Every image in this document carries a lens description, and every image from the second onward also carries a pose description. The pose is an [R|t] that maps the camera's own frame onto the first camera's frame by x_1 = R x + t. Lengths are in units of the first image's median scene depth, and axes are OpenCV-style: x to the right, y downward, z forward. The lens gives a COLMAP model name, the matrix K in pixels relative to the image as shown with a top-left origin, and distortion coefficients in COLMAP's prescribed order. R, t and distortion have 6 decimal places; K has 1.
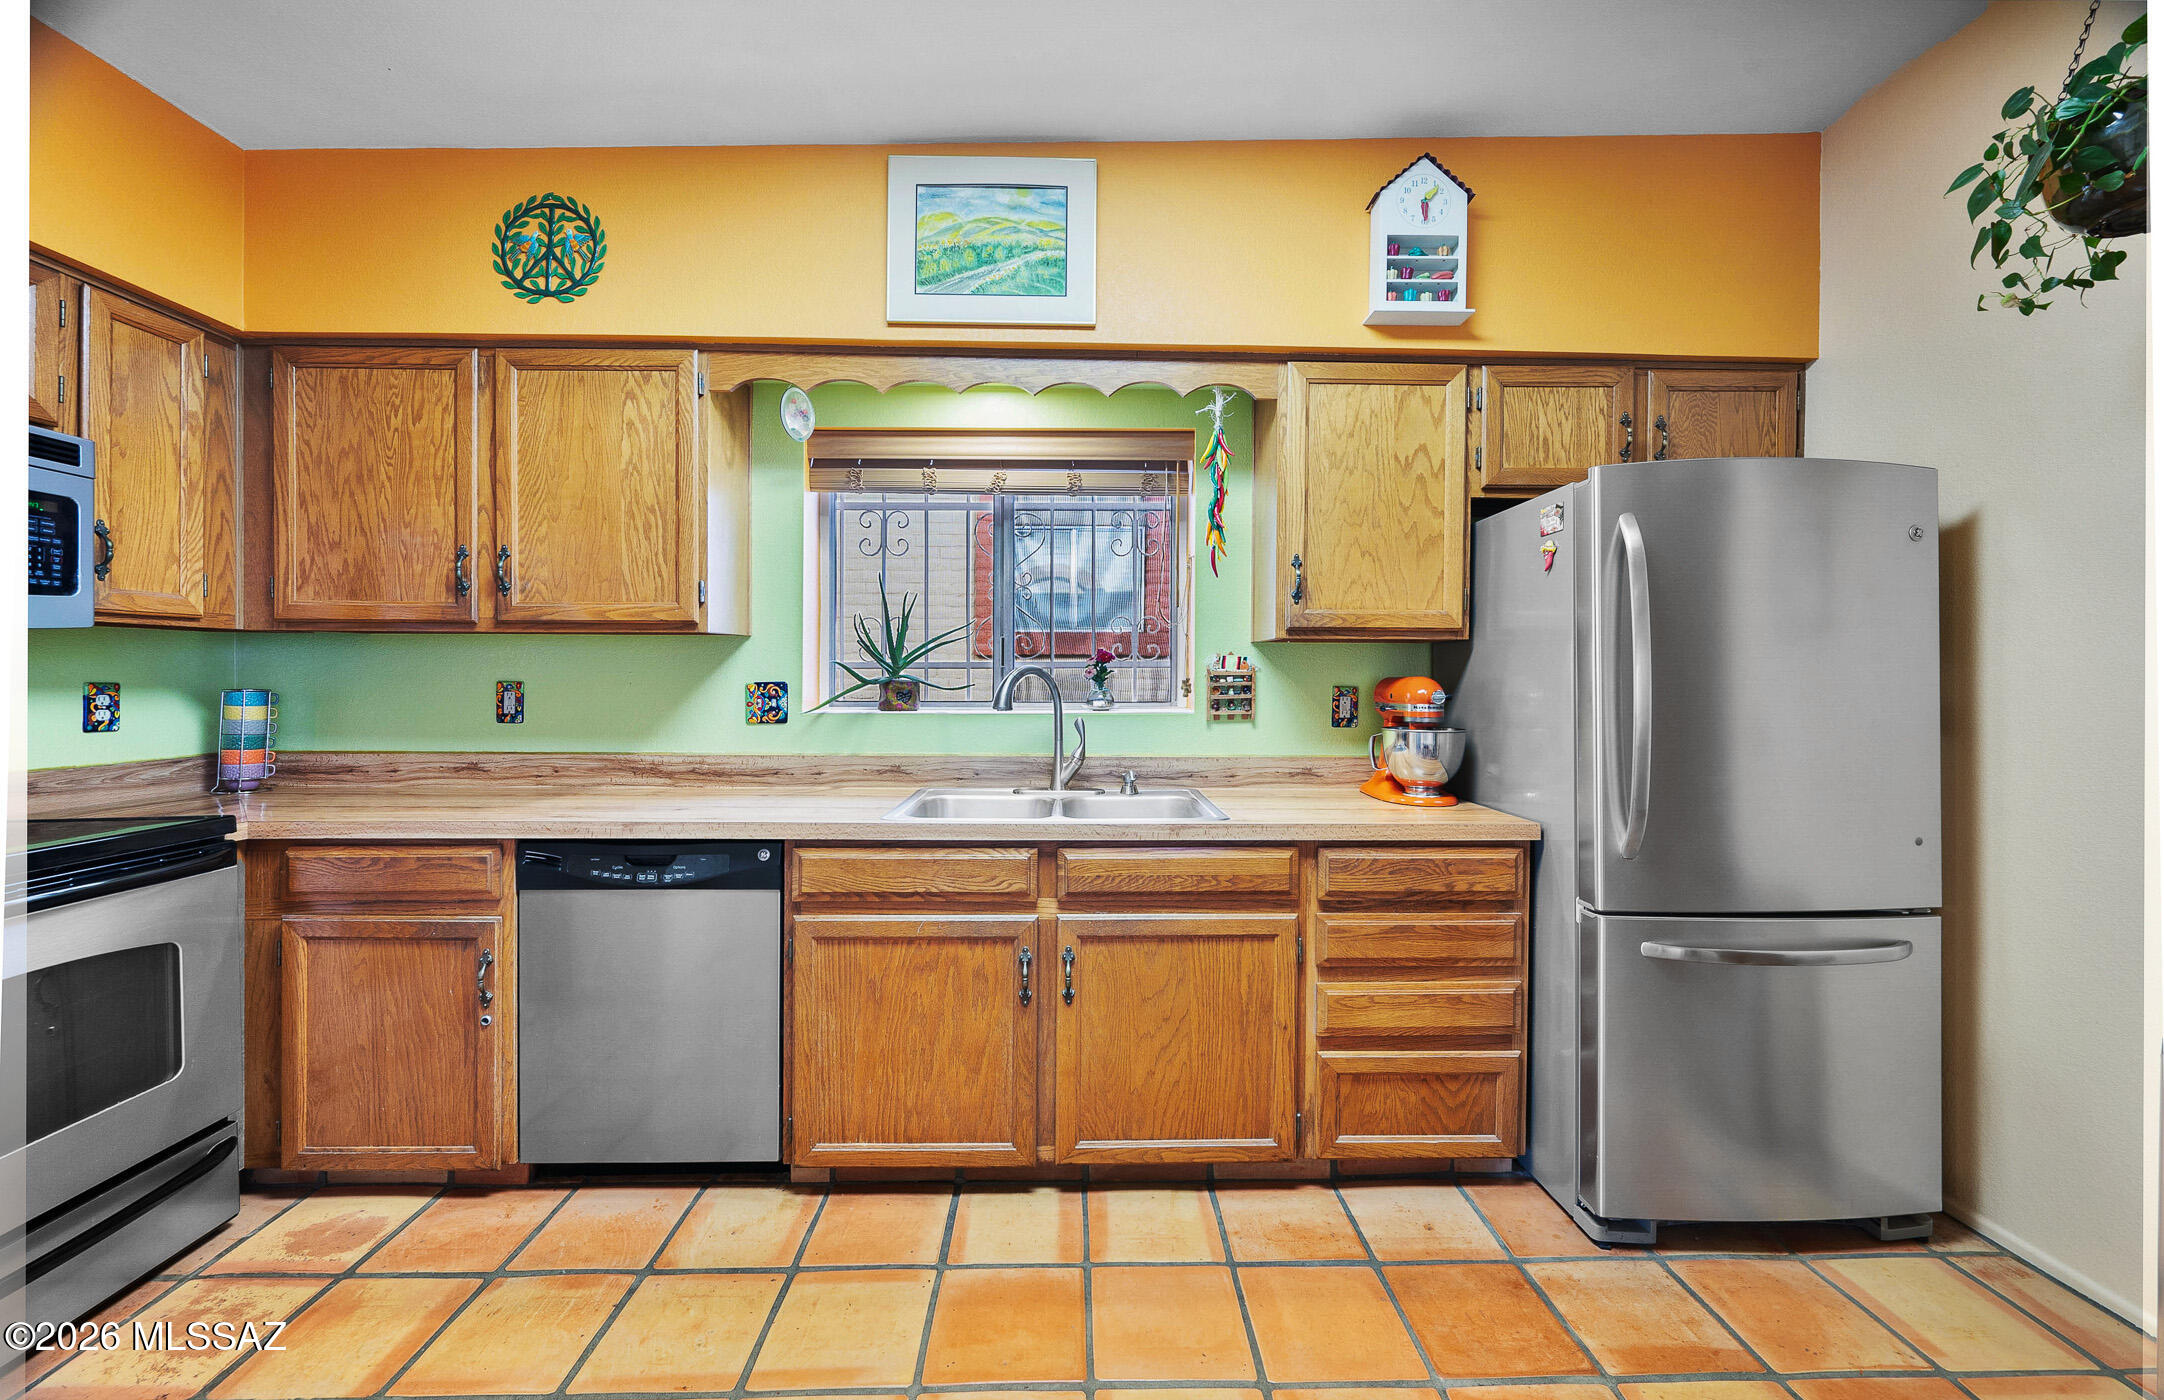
lens RADIAL K [[859.0, 0, 1089.3], [0, 859.0, 678.6], [0, 0, 1]] dist [-0.001402, -0.000331]
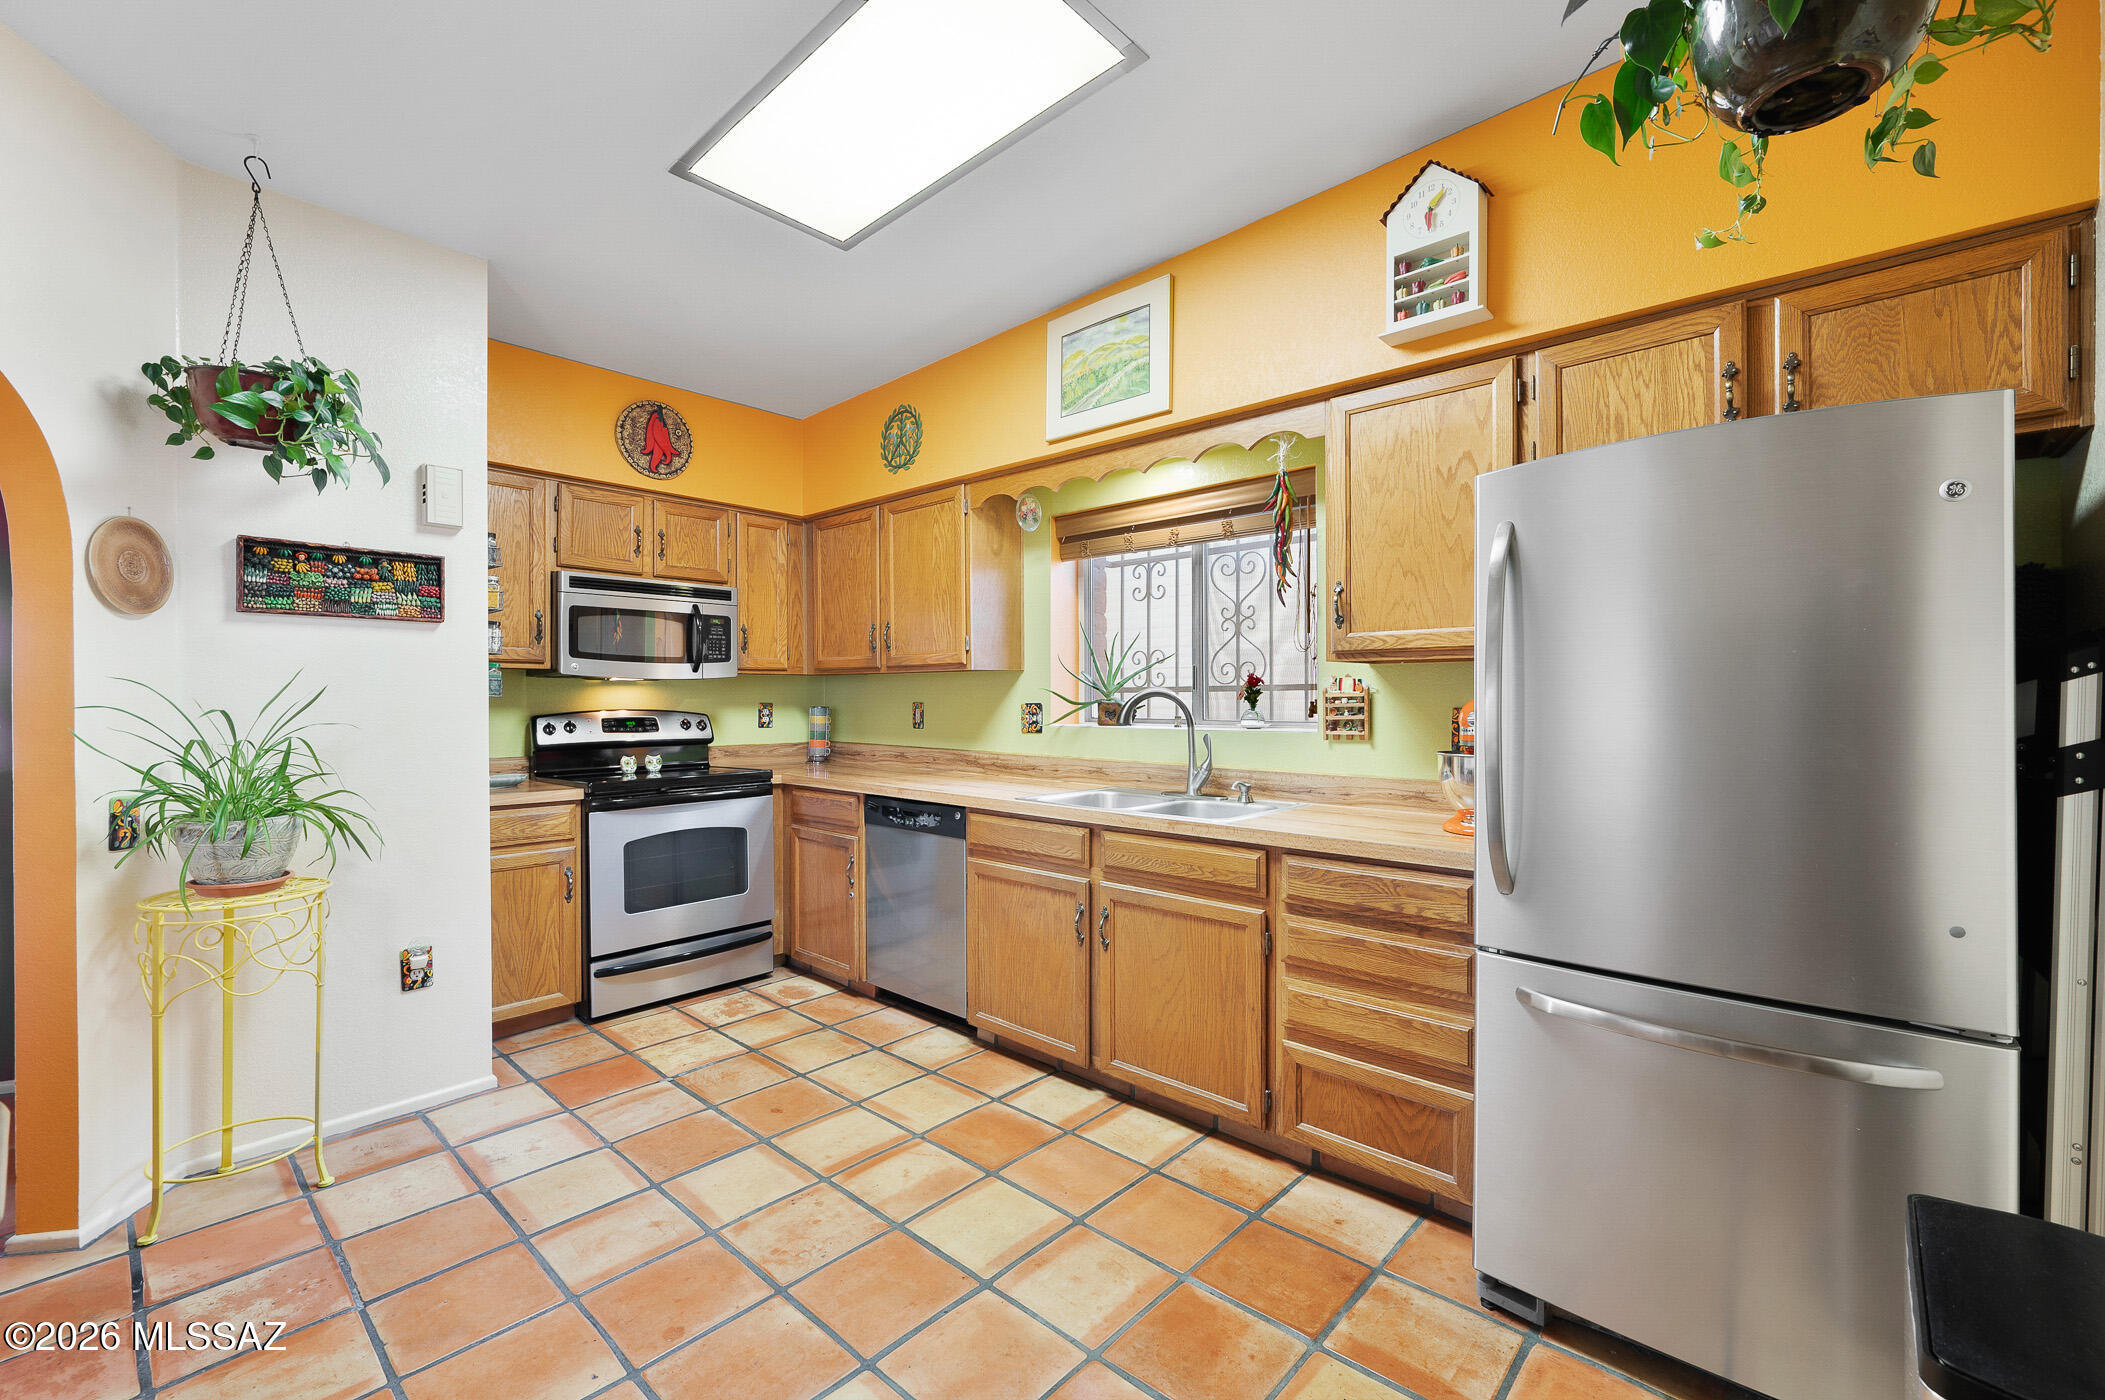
lens RADIAL K [[886.1, 0, 1004.9], [0, 886.1, 695.6], [0, 0, 1]] dist [-0.001159, -0.000354]
pose [[0.700236, -0.005165, -0.713893, 0.772918], [0.001418, 0.999982, -0.005844, 0.000381], [0.713910, 0.003079, 0.700230, -0.046693]]
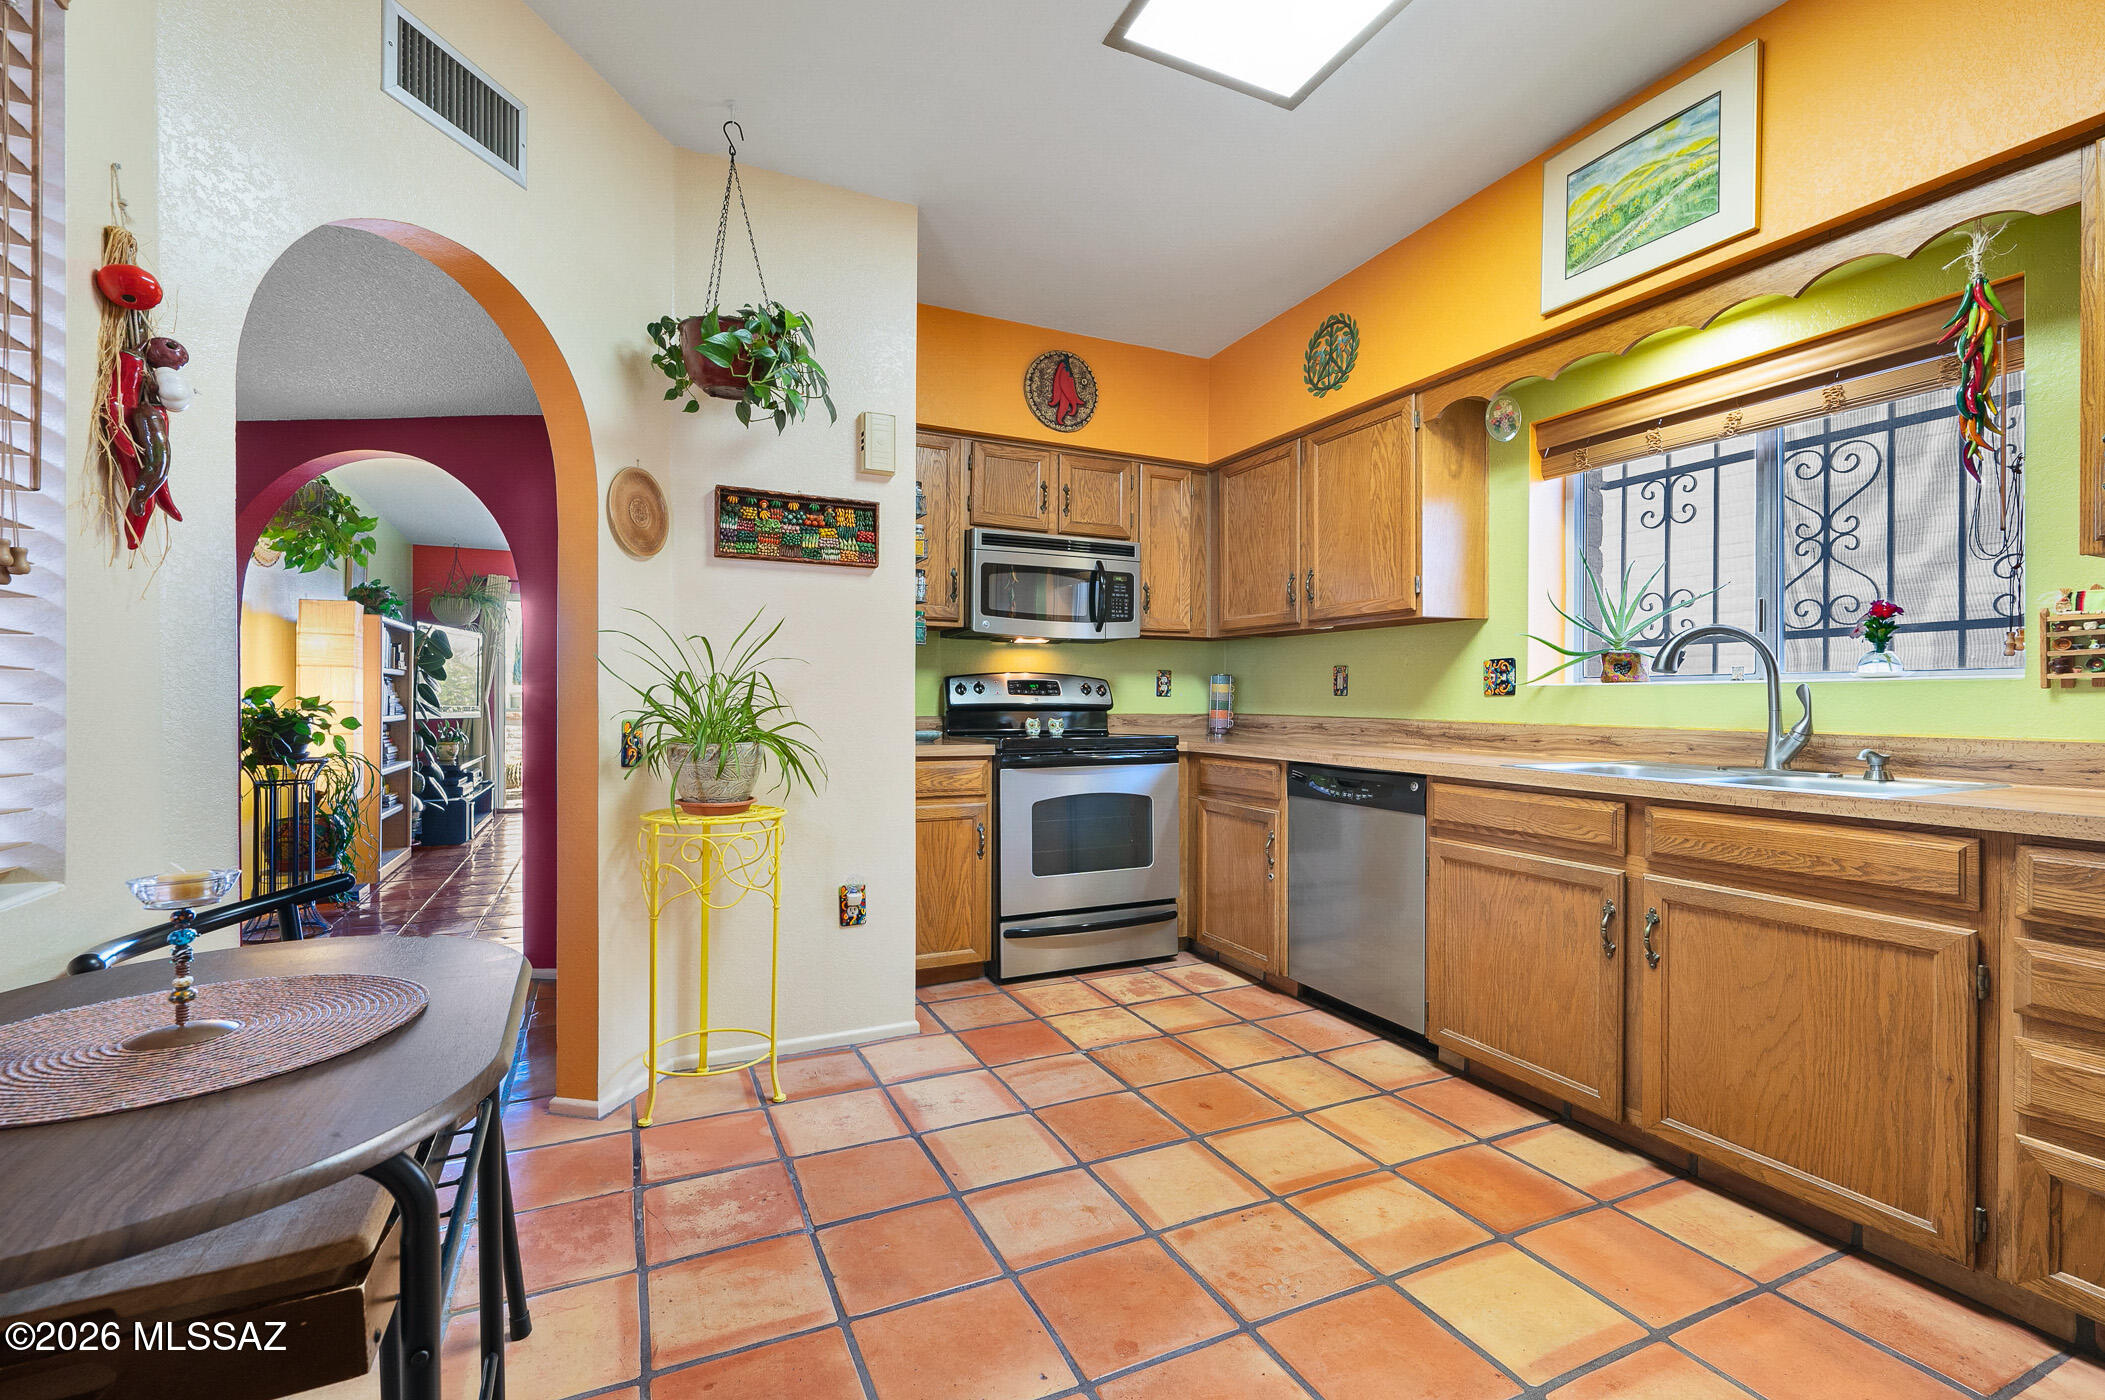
lens RADIAL K [[900.8, 0, 1024.0], [0, 900.8, 695.3], [0, 0, 1]] dist [-0.001440, 0.000506]
pose [[0.385124, -0.001342, -0.922864, 0.592184], [-0.008588, 0.999950, -0.005038, 0.079011], [0.922825, 0.009865, 0.385093, -0.038785]]
